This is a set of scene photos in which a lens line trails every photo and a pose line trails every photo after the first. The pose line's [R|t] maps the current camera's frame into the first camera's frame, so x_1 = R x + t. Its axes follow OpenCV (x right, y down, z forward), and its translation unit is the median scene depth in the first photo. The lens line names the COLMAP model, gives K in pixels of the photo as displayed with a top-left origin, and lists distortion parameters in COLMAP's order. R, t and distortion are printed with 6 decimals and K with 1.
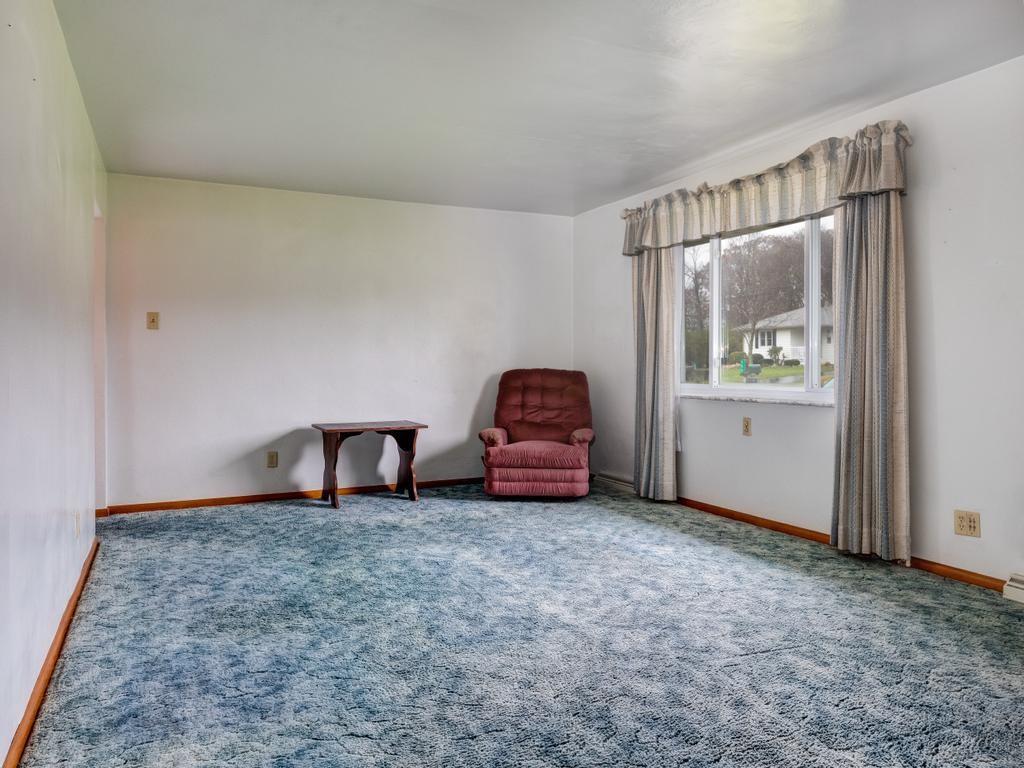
lens RADIAL K [[729.5, 0, 512.0], [0, 729.5, 384.0], [0, 0, 1]] dist [-0.006721, -0.000971]
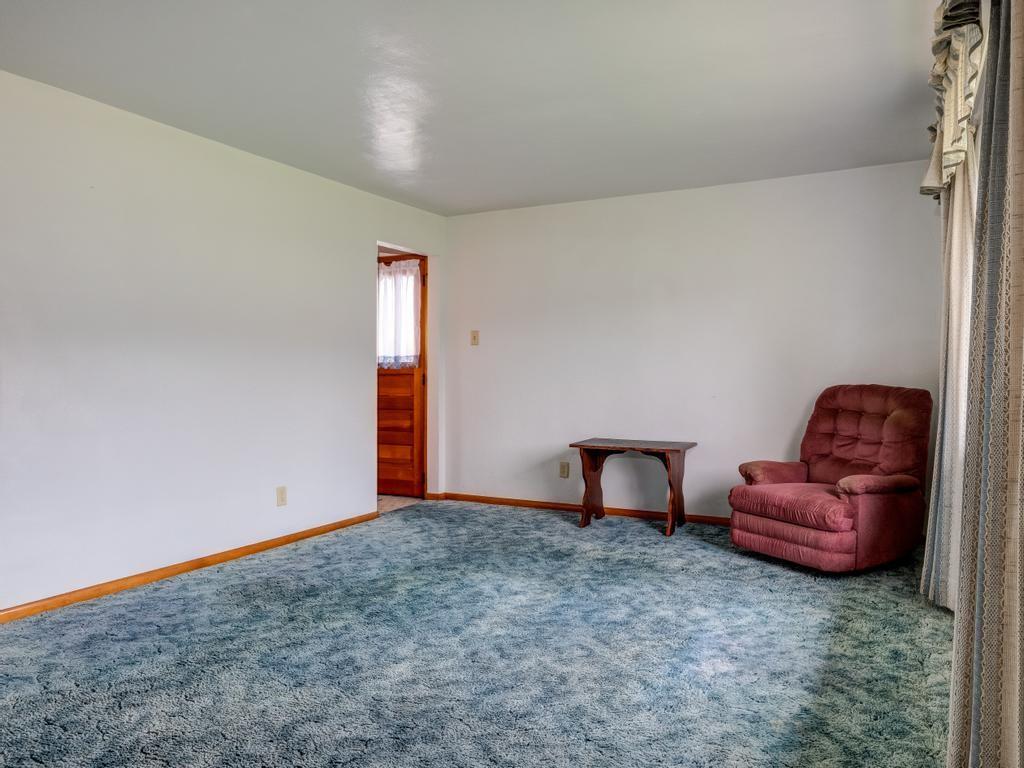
lens RADIAL K [[729.5, 0, 512.0], [0, 729.5, 384.0], [0, 0, 1]] dist [-0.006721, -0.000971]
pose [[0.583892, 0.013863, -0.811713, 0.745389], [-0.024464, 0.999701, -0.000524, -0.023513], [0.811462, 0.020163, 0.584057, 0.558277]]
